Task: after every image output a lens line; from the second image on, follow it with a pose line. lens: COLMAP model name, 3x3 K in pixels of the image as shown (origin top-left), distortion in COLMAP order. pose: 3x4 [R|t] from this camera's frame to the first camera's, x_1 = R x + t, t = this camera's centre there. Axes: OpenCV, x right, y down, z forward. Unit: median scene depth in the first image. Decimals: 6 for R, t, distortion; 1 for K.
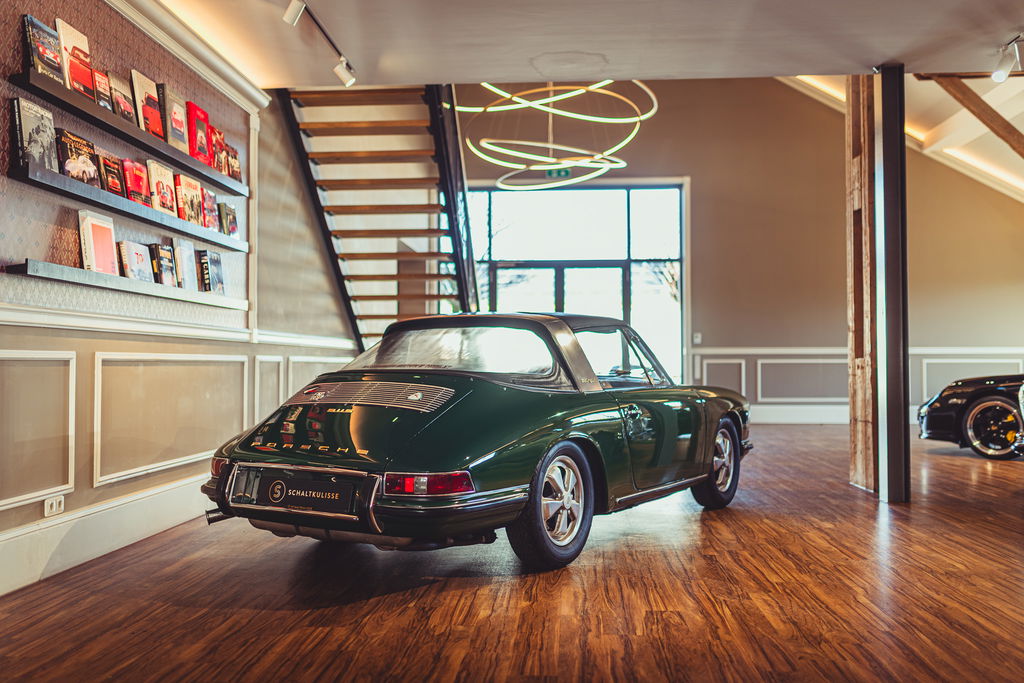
lens RADIAL K [[971.3, 0, 512.0], [0, 971.3, 341.5], [0, 0, 1]] dist [0.002523, 0.002841]
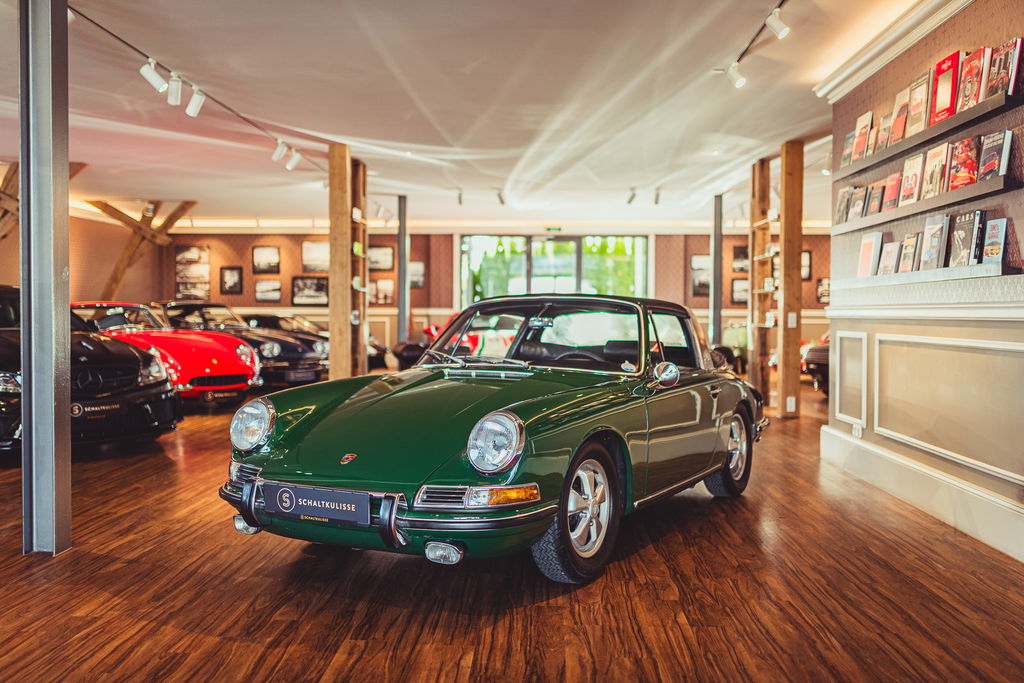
lens RADIAL K [[971.3, 0, 512.0], [0, 971.3, 341.5], [0, 0, 1]] dist [0.002523, 0.002841]
pose [[-0.999682, -0.008292, -0.023801, 0.104279], [-0.008408, 0.999953, 0.004757, 0.017585], [0.023760, 0.004955, -0.999705, 2.164440]]
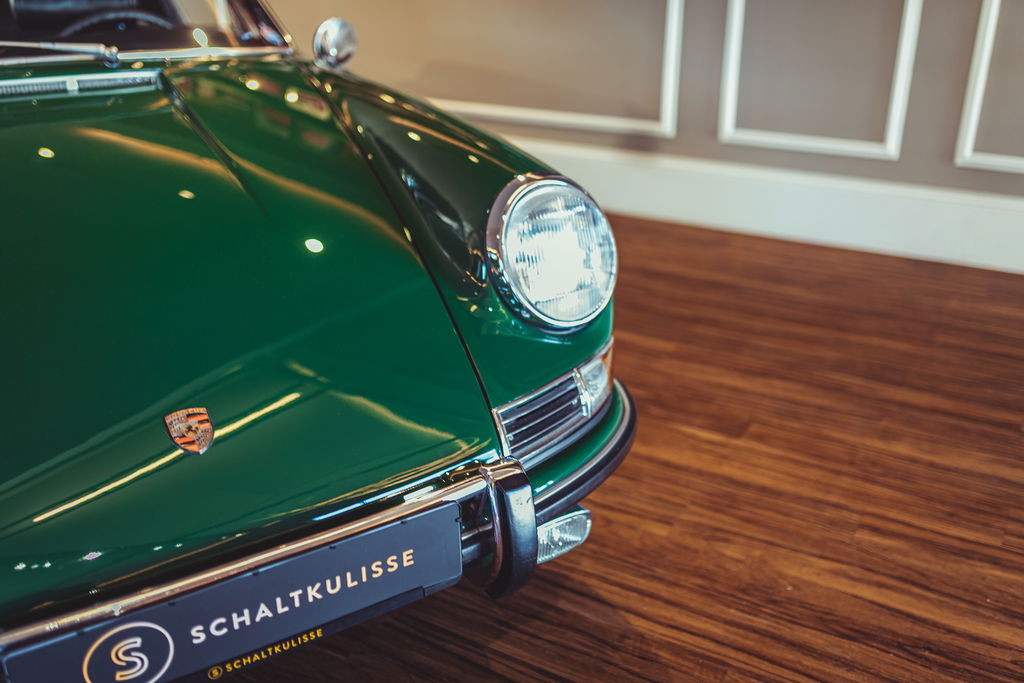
lens RADIAL K [[979.9, 0, 512.0], [0, 979.9, 341.5], [0, 0, 1]] dist [0.002989, 0.002417]
pose [[-0.456218, 0.346207, -0.819760, 0.361855], [0.023381, 0.925561, 0.377877, 0.005153], [0.889561, 0.153227, -0.430352, 1.583991]]
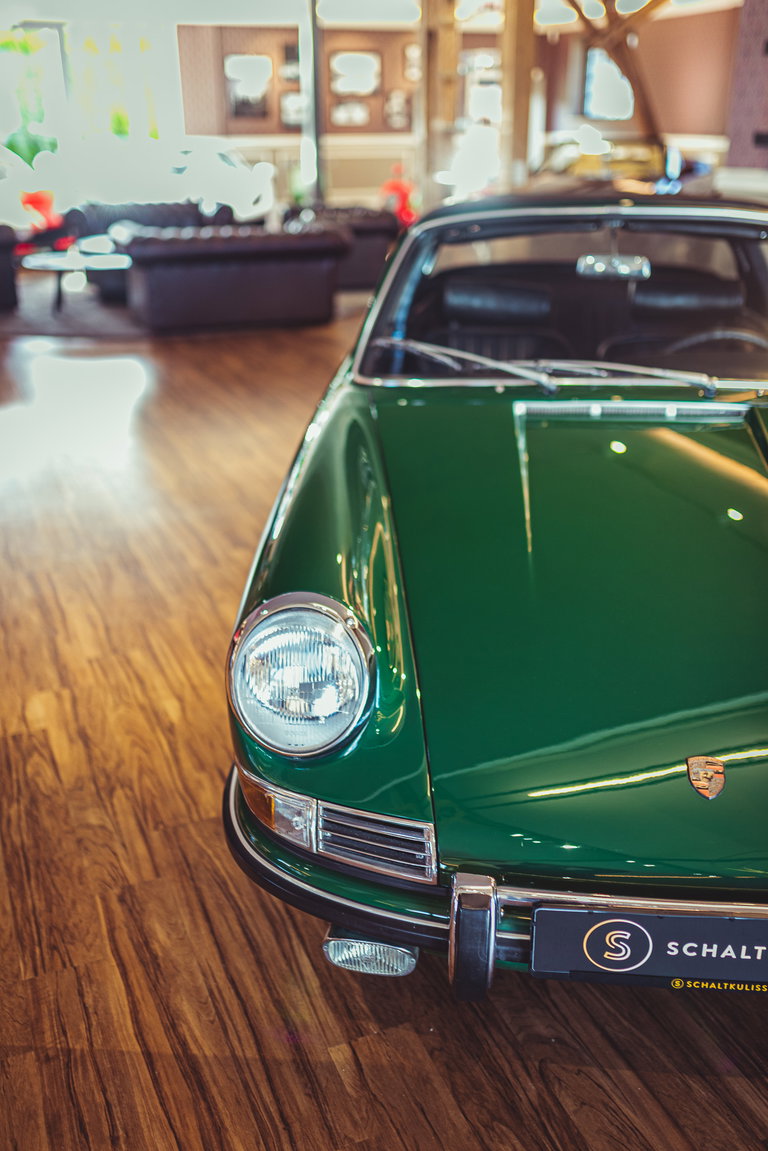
lens RADIAL K [[1101.4, 0, 384.0], [0, 1101.4, 575.5], [0, 0, 1]] dist [0.002989, 0.002417]
pose [[-0.897813, 0.167060, -0.407459, 0.410274], [0.010932, 0.933420, 0.358619, -0.053317], [0.440242, 0.317518, -0.839863, 1.620528]]
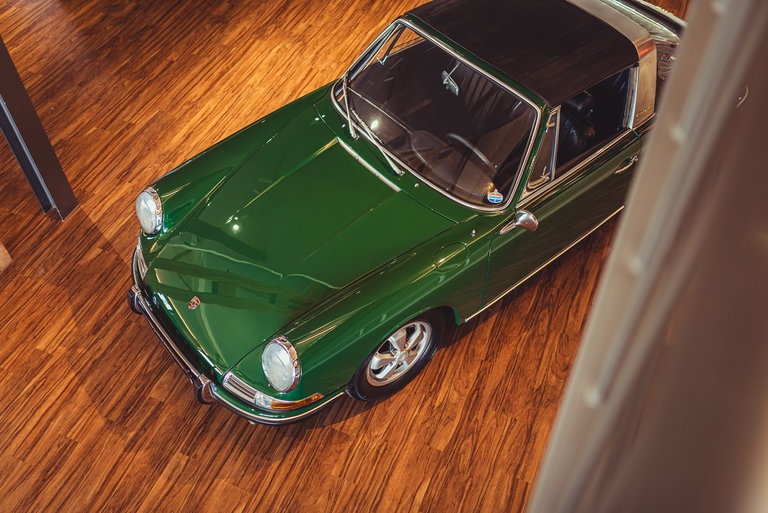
lens RADIAL K [[728.5, 0, 384.0], [0, 728.5, 256.5], [0, 0, 1]] dist [0.002523, 0.002841]
pose [[-0.939474, -0.258458, 0.224918, -0.097685], [-0.004136, 0.664973, 0.746856, -0.427886], [-0.342595, 0.700721, -0.625794, 1.753250]]
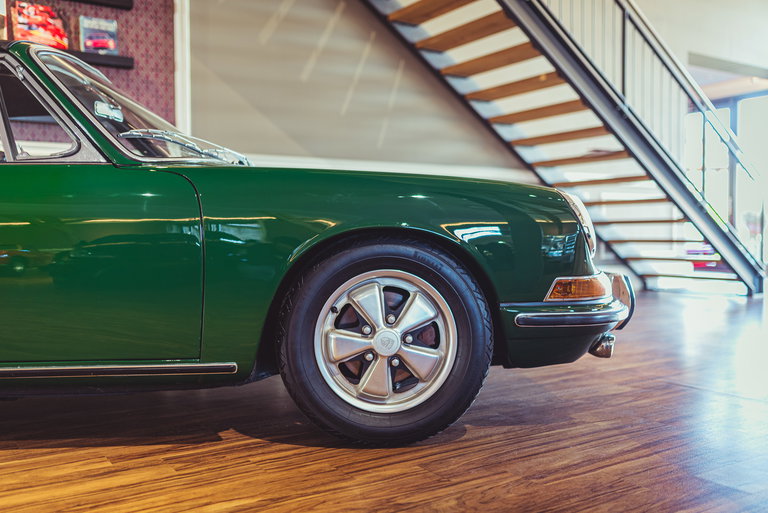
lens RADIAL K [[728.5, 0, 384.0], [0, 728.5, 256.5], [0, 0, 1]] dist [0.002523, 0.002841]
pose [[0.598306, 0.019970, -0.801019, 0.585804], [0.026277, 0.998663, 0.044525, 0.089077], [0.800837, -0.047688, 0.596981, 0.989618]]
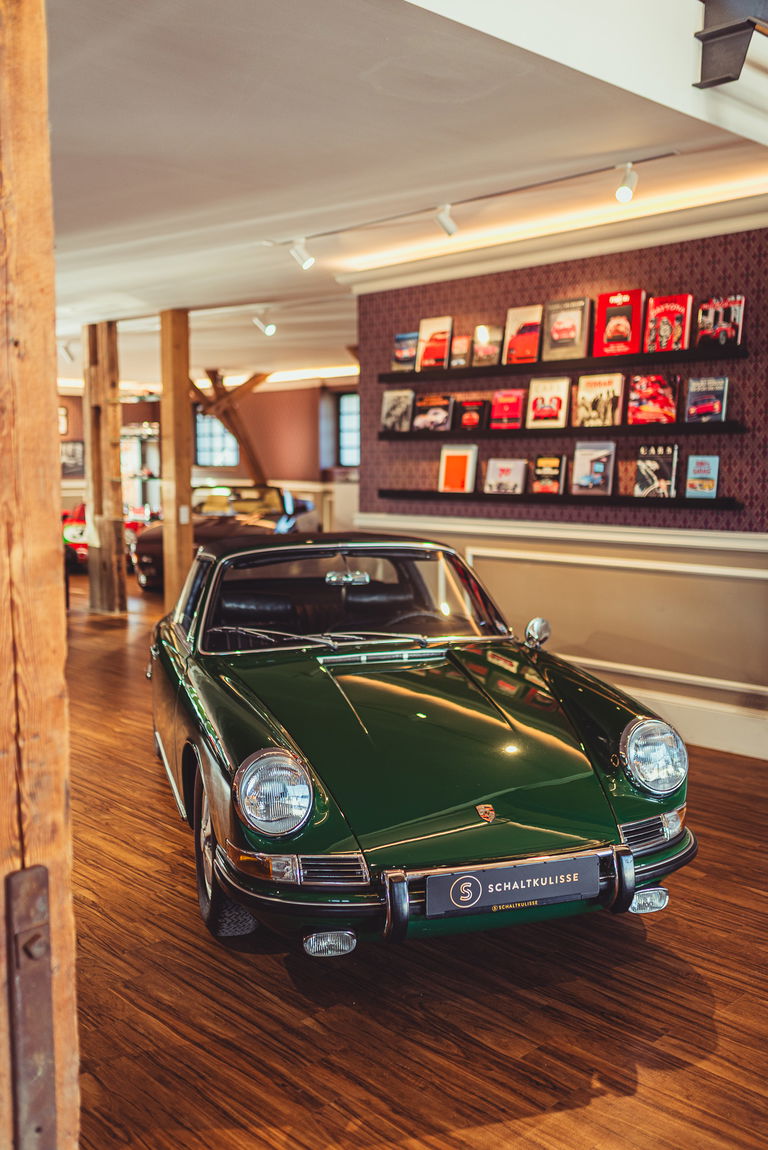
lens RADIAL K [[1090.8, 0, 384.0], [0, 1090.8, 575.0], [0, 0, 1]] dist [0.002523, 0.002841]
pose [[-0.678893, 0.074567, -0.730441, 0.694632], [0.017173, 0.996170, 0.085733, -0.077245], [0.734037, 0.045659, -0.677573, 1.789444]]
